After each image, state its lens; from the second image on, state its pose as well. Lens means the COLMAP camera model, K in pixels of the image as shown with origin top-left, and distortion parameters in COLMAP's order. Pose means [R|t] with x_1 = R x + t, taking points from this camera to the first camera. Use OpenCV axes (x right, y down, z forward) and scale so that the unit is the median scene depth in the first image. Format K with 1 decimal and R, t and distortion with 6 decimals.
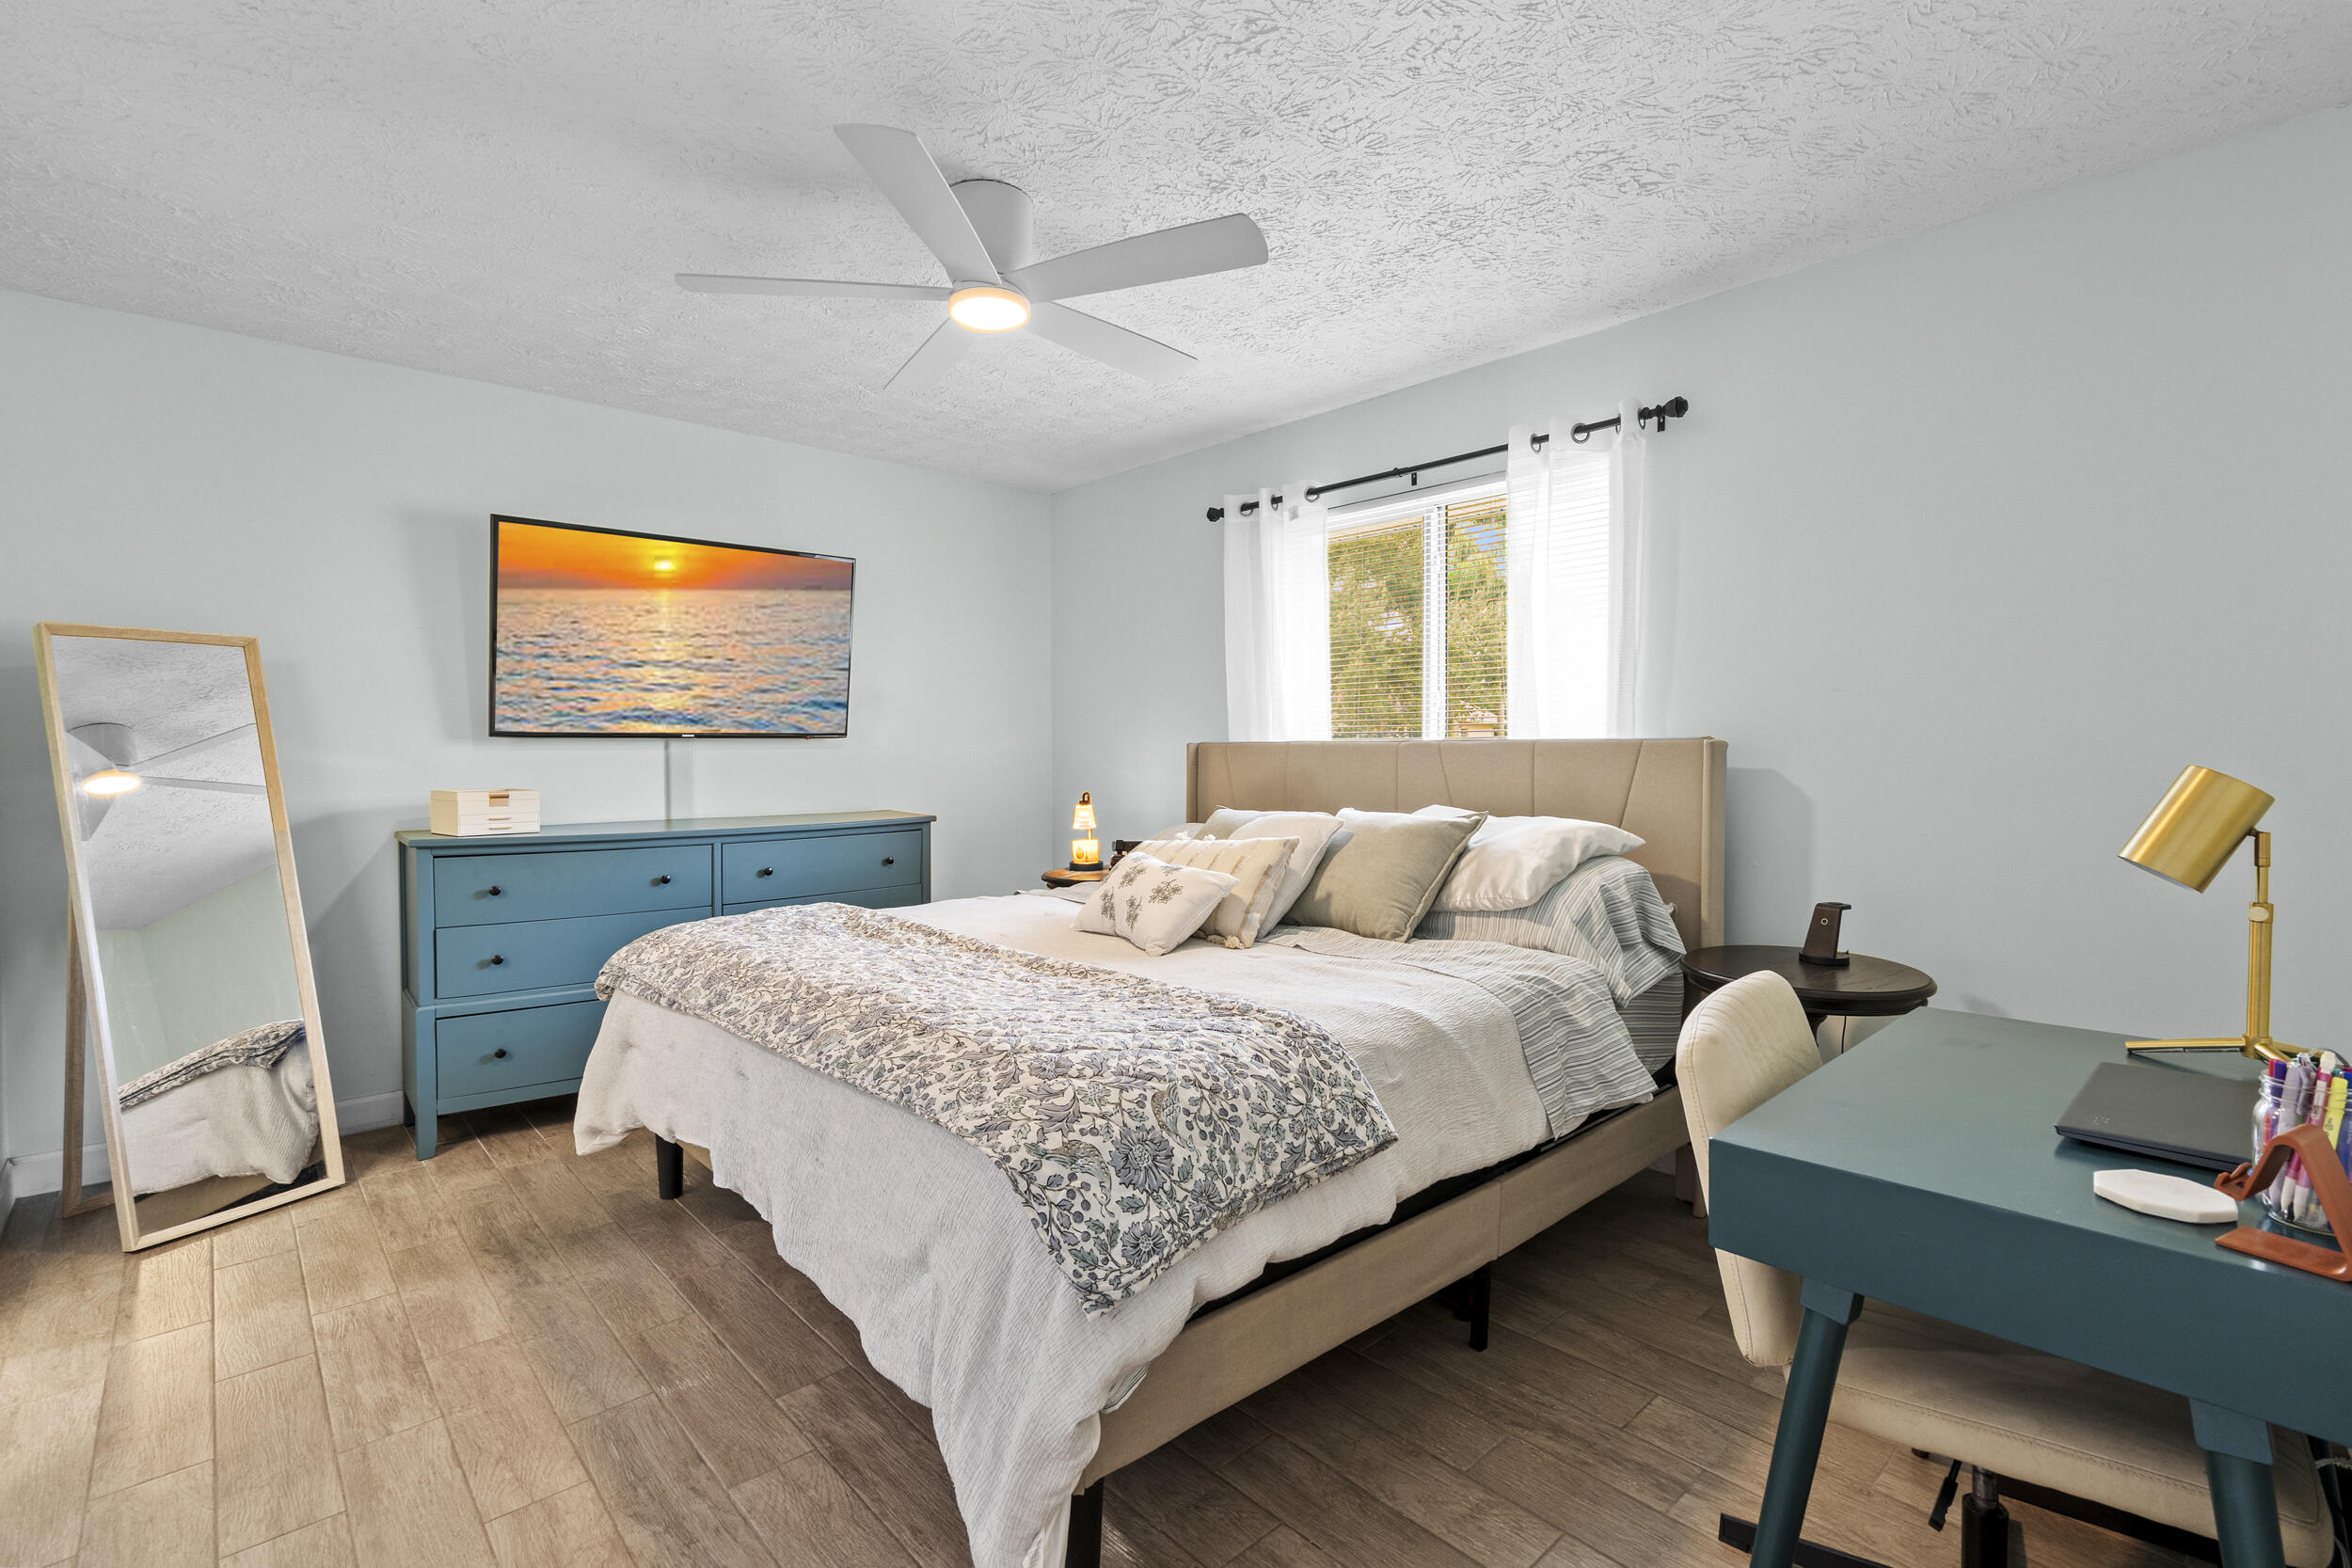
lens RADIAL K [[1065.7, 0, 1180.8], [0, 1065.7, 773.1], [0, 0, 1]] dist [-0.005506, 0.002812]
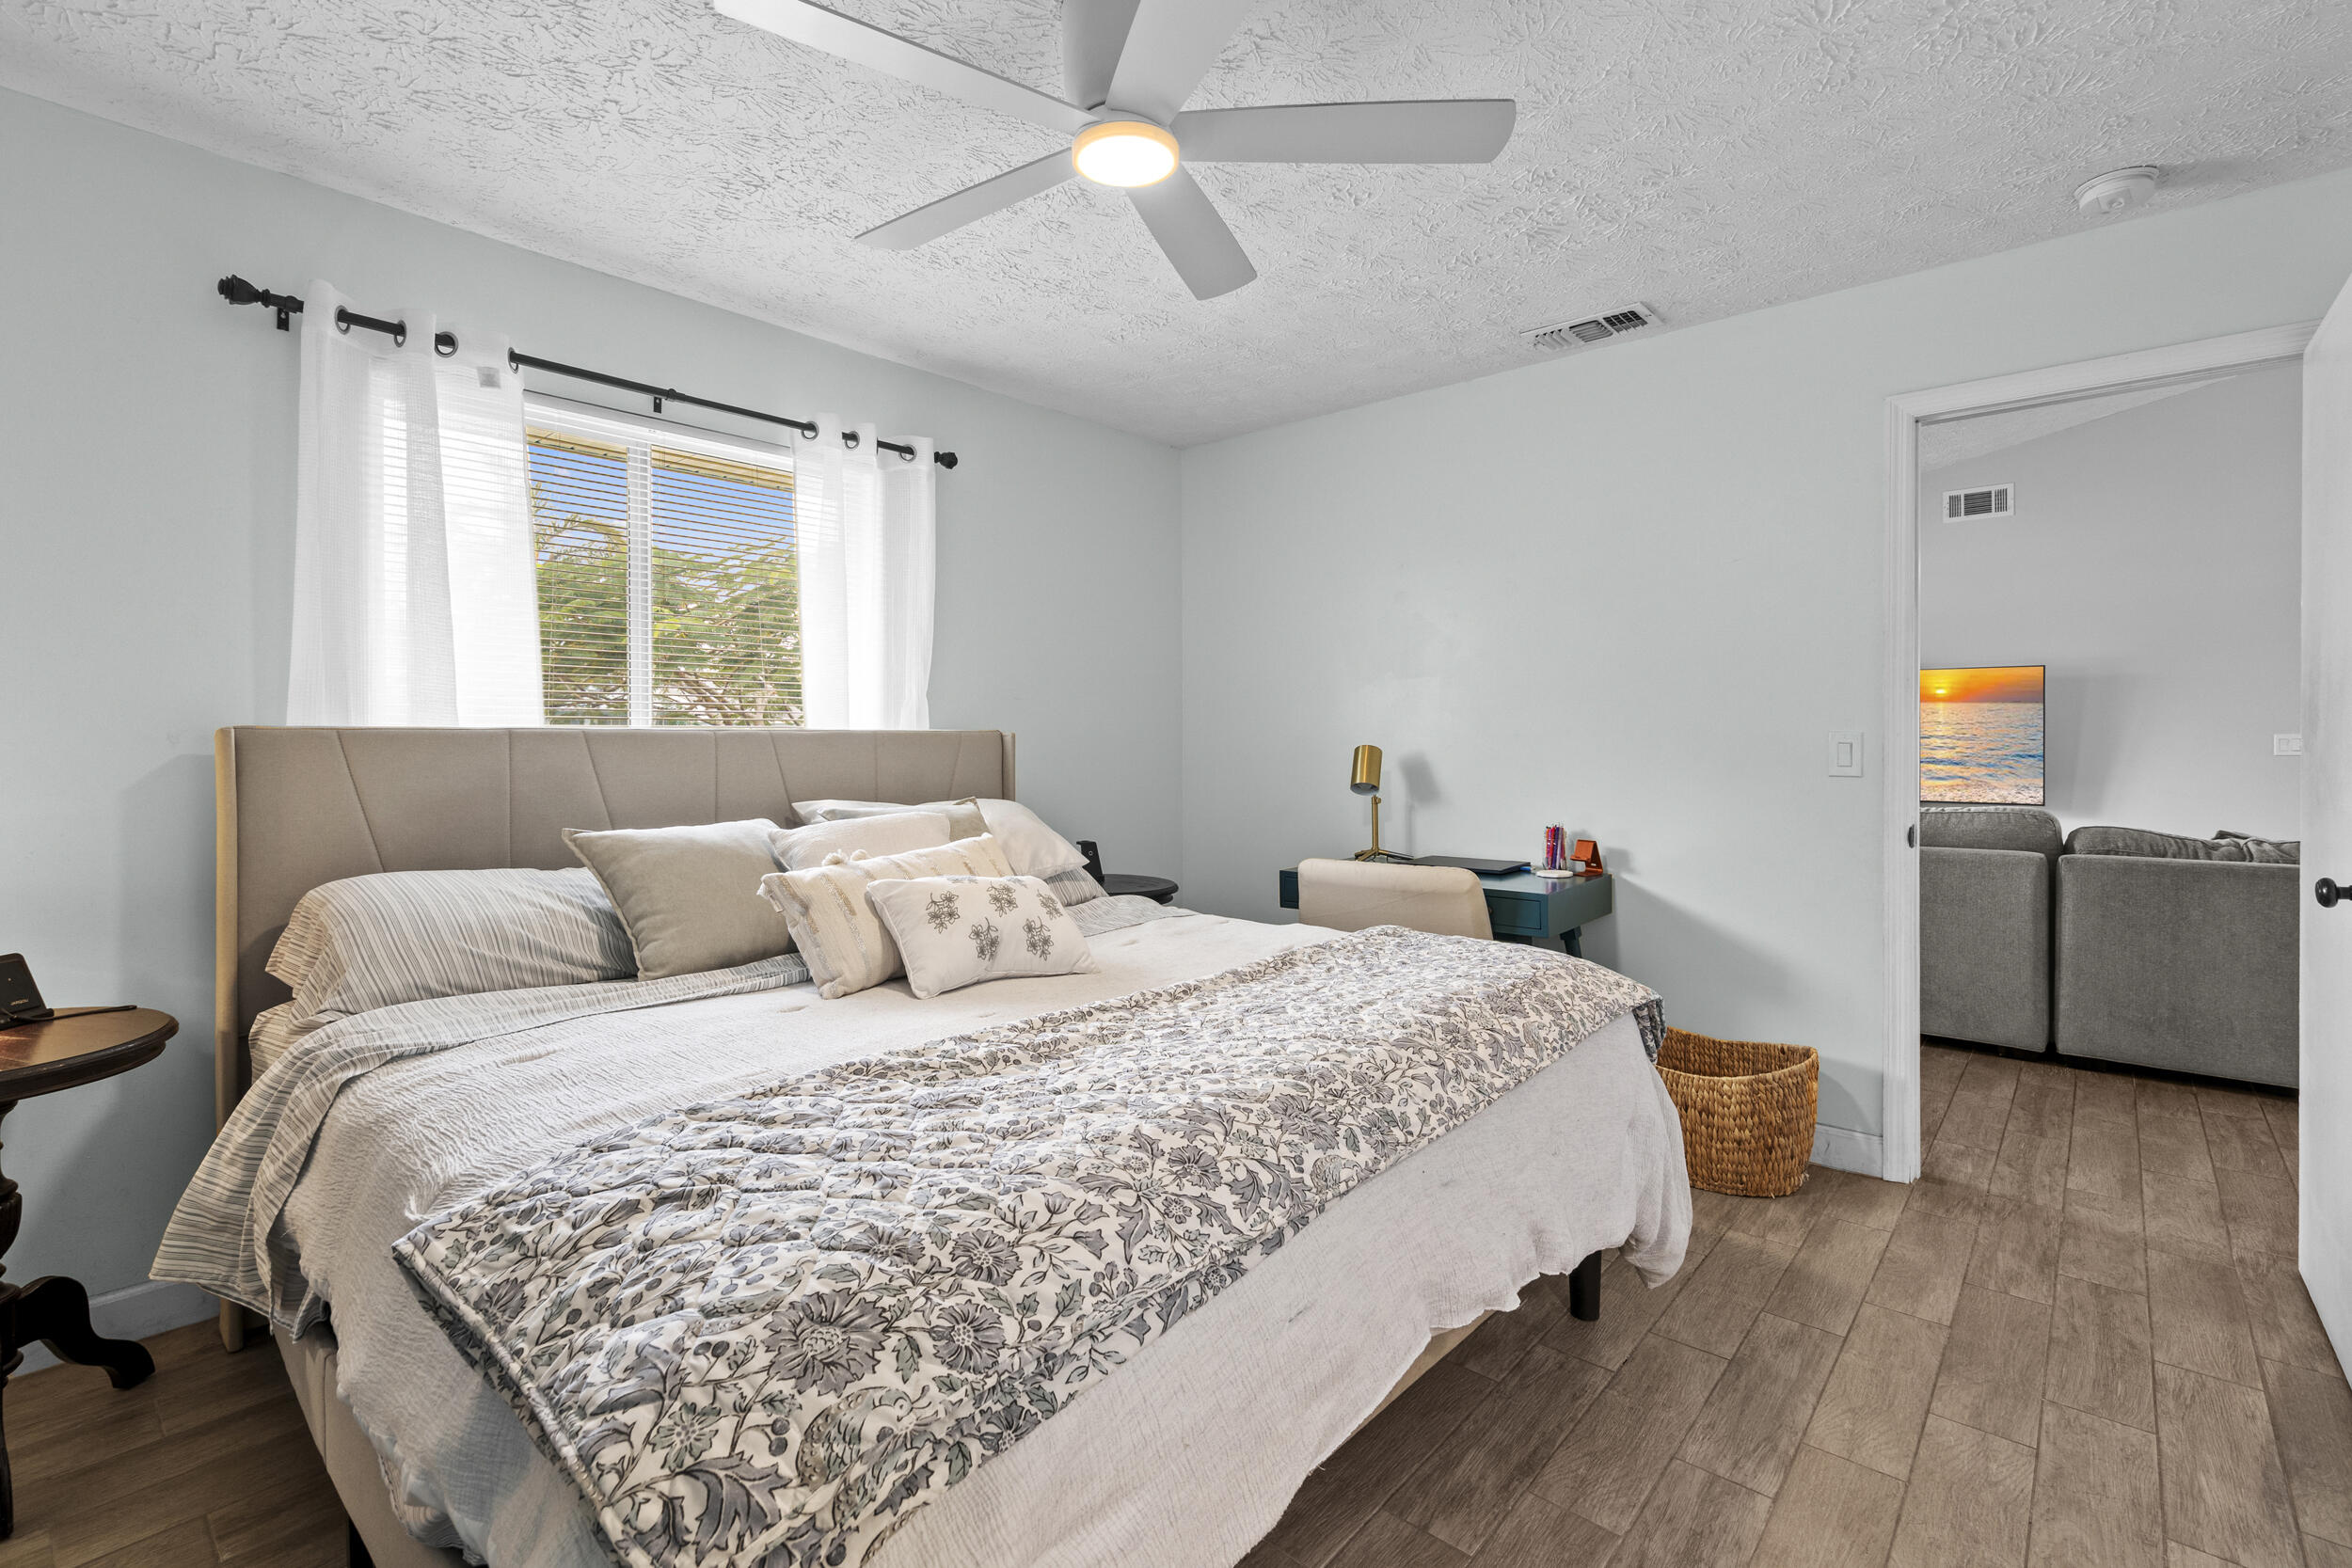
lens RADIAL K [[1065.7, 0, 1184.8], [0, 1065.7, 747.4], [0, 0, 1]] dist [-0.005506, 0.002812]
pose [[-0.119378, -0.004636, 0.992838, -0.594832], [0.029405, 0.999534, 0.008203, -0.012297], [-0.992413, 0.030173, -0.119187, 0.674673]]
